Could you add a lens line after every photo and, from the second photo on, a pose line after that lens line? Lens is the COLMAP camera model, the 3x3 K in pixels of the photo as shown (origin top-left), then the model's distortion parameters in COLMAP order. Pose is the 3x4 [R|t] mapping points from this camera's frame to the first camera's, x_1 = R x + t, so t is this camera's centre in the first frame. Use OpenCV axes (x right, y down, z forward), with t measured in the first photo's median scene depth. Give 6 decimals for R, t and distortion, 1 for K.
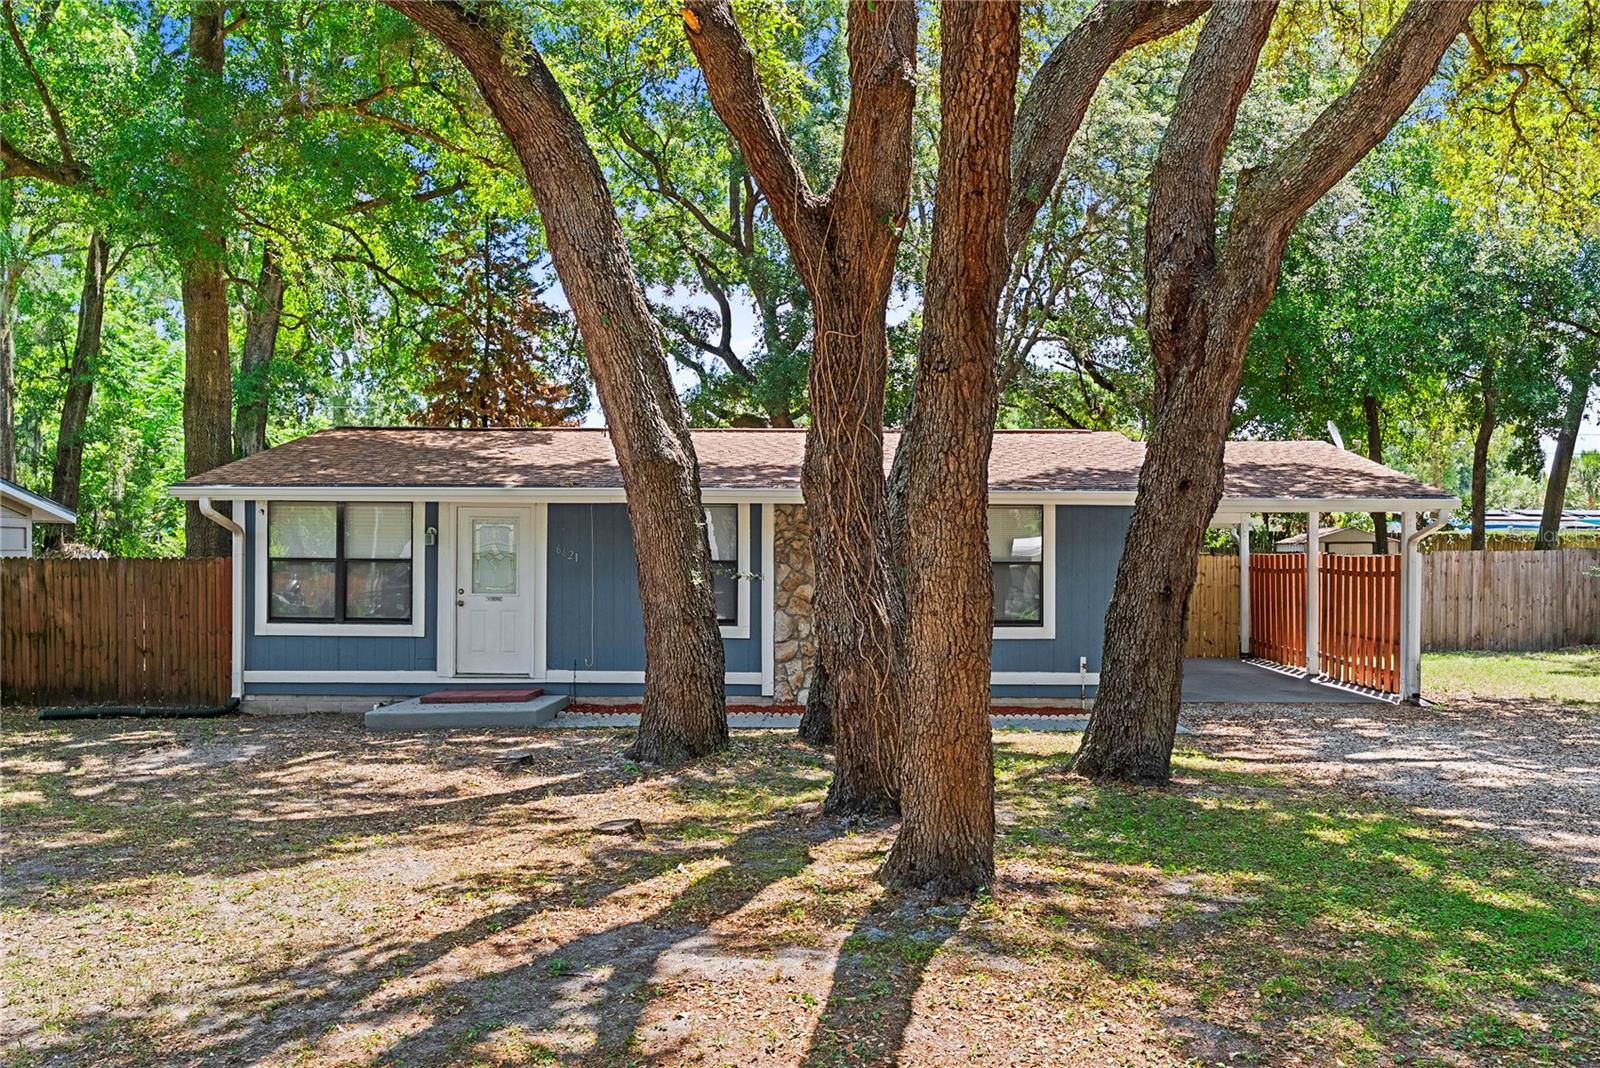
lens RADIAL K [[1386.1, 0, 798.8], [0, 1386.1, 544.1], [0, 0, 1]] dist [0.006524, -0.001631]
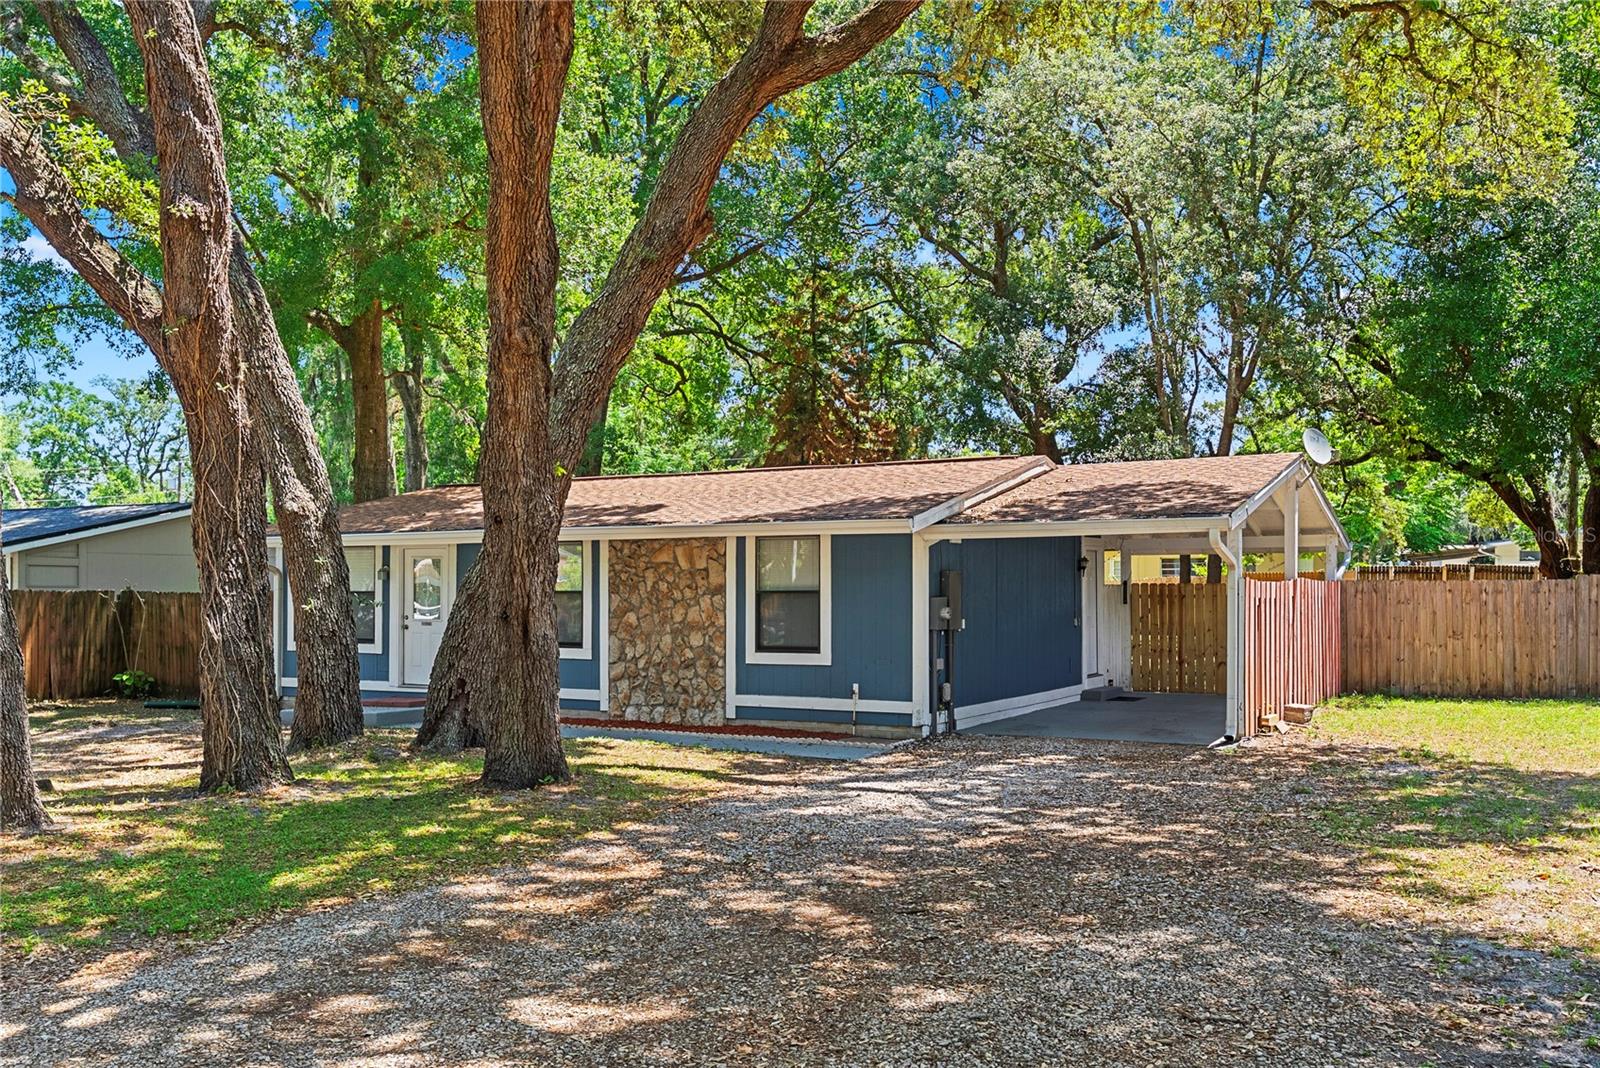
lens RADIAL K [[1386.1, 0, 785.7], [0, 1386.1, 569.2], [0, 0, 1]] dist [0.006524, -0.001631]
pose [[0.873575, -0.013514, -0.486502, 0.656522], [0.008966, 0.999892, -0.011676, 0.008670], [0.486607, 0.005837, 0.873601, 0.085625]]
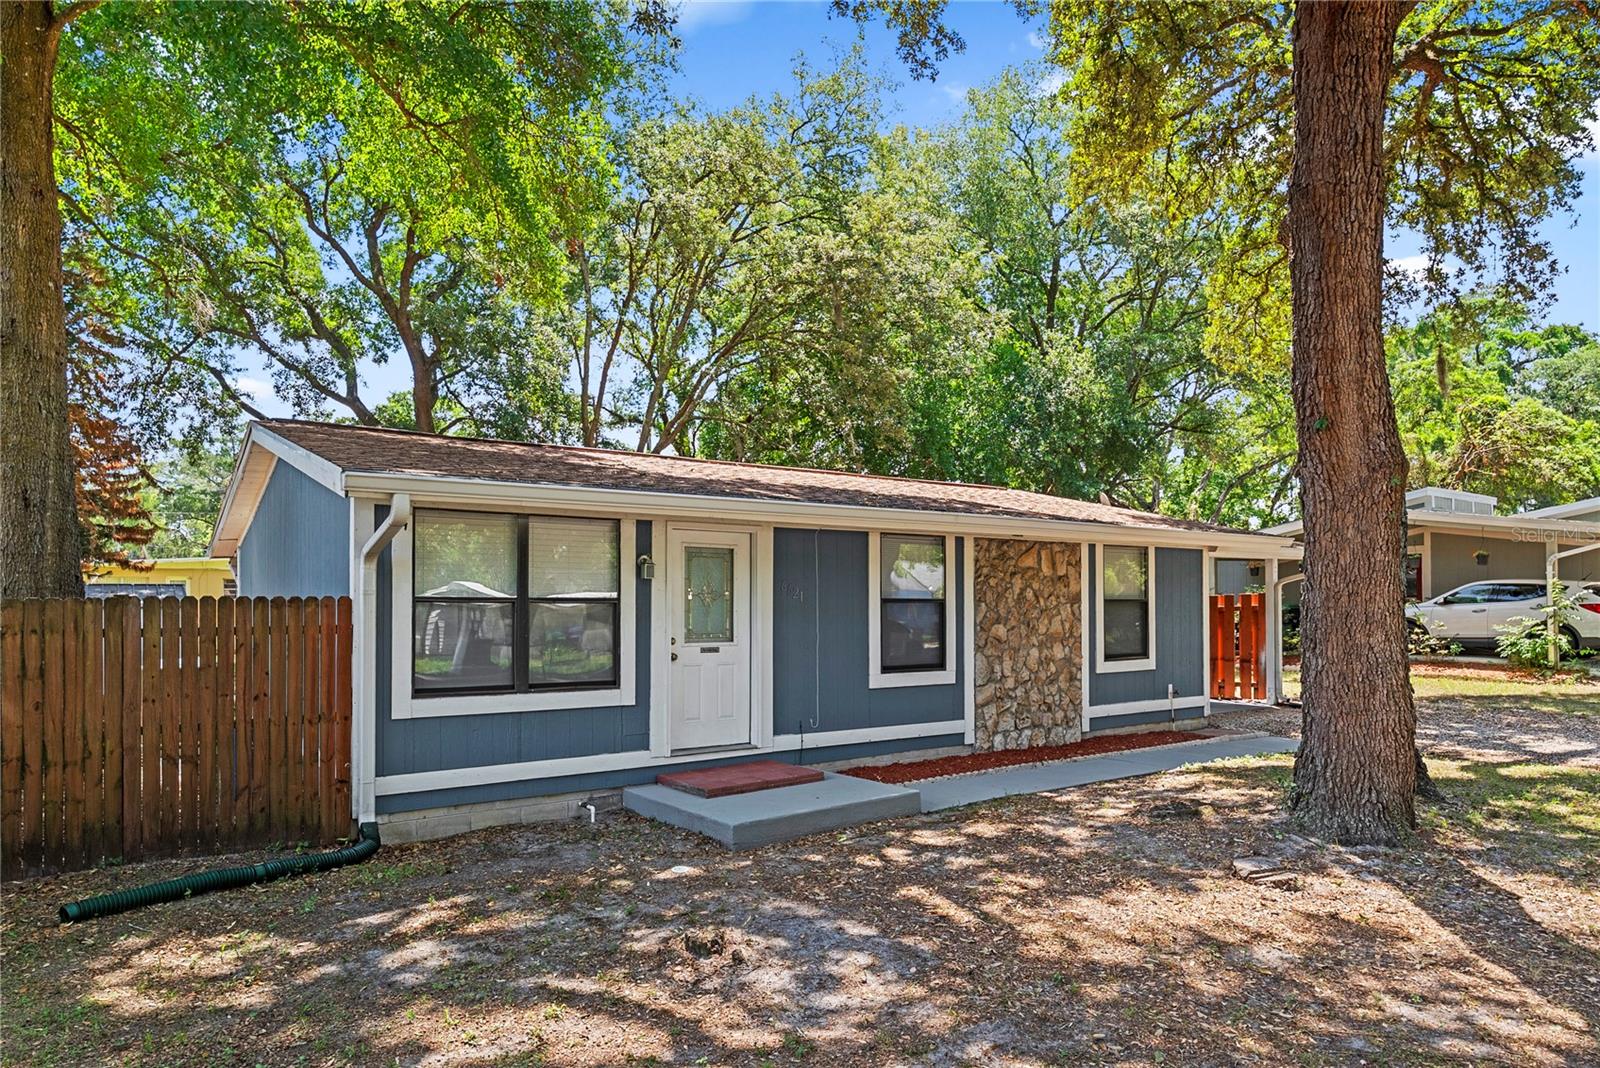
lens RADIAL K [[976.3, 0, 783.6], [0, 976.3, 596.2], [0, 0, 1]] dist [-0.003374, -0.000162]
pose [[0.819860, -0.001112, 0.572563, -0.499848], [-0.001177, 0.999993, 0.003628, 0.007816], [-0.572563, -0.003649, 0.819853, 0.534172]]
